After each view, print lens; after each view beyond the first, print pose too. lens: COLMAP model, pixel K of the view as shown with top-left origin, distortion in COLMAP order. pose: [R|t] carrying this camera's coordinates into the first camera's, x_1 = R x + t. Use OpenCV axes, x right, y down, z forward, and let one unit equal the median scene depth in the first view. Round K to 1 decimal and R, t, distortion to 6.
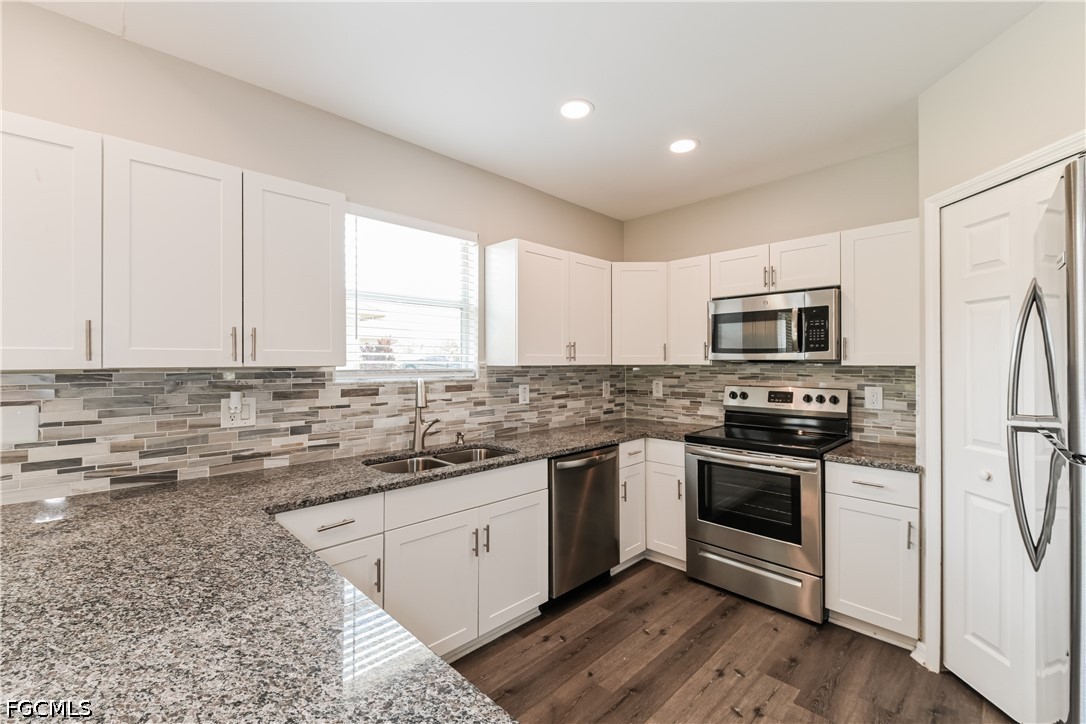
lens RADIAL K [[460.8, 0, 553.4], [0, 460.8, 360.1], [0, 0, 1]] dist [0.006632, -0.003707]
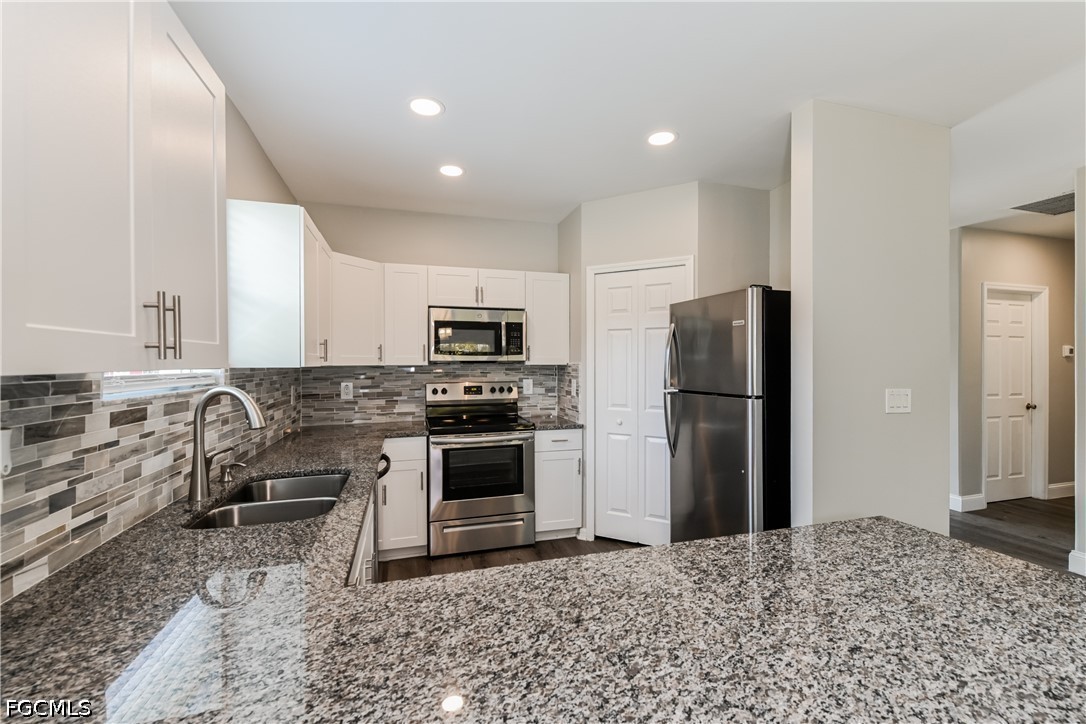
lens RADIAL K [[460.8, 0, 552.5], [0, 460.8, 366.1], [0, 0, 1]] dist [0.006632, -0.003707]
pose [[0.470669, -0.007261, 0.882280, -0.645433], [-0.000826, 0.999962, 0.008670, 0.003299], [-0.882309, -0.004810, 0.470645, 0.268242]]
